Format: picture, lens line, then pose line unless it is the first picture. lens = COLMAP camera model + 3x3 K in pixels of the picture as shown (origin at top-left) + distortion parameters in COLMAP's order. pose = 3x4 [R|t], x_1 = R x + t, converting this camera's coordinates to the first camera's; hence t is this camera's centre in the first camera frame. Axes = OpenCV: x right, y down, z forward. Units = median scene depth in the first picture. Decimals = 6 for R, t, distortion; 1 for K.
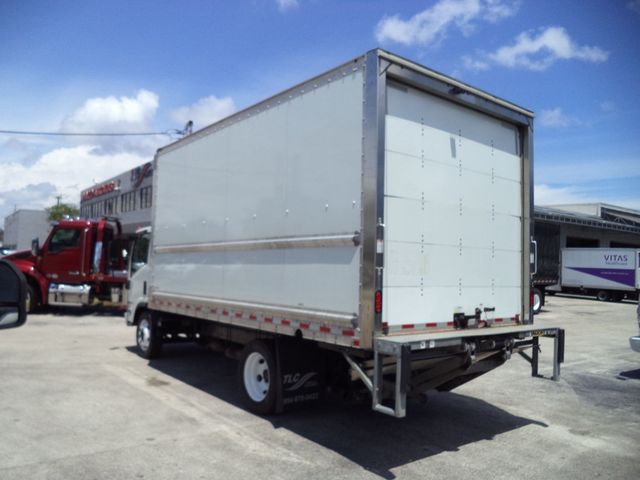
lens RADIAL K [[520.1, 0, 329.5], [0, 520.1, 239.3], [0, 0, 1]] dist [-0.017484, -0.012530]
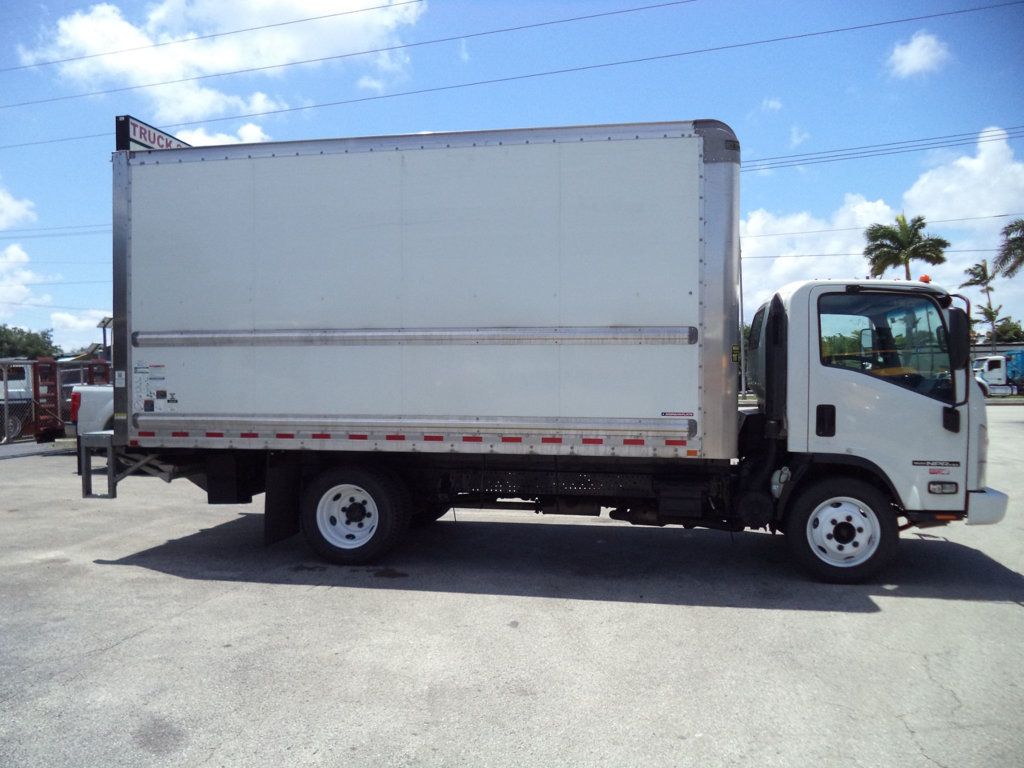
lens RADIAL K [[832.1, 0, 505.4], [0, 832.1, 384.6], [0, 0, 1]] dist [-0.017484, -0.012530]
pose [[-0.773079, -0.019429, -0.634012, 0.824210], [0.018933, 0.998379, -0.053682, 0.192778], [0.634027, -0.053504, -0.771458, 2.642490]]
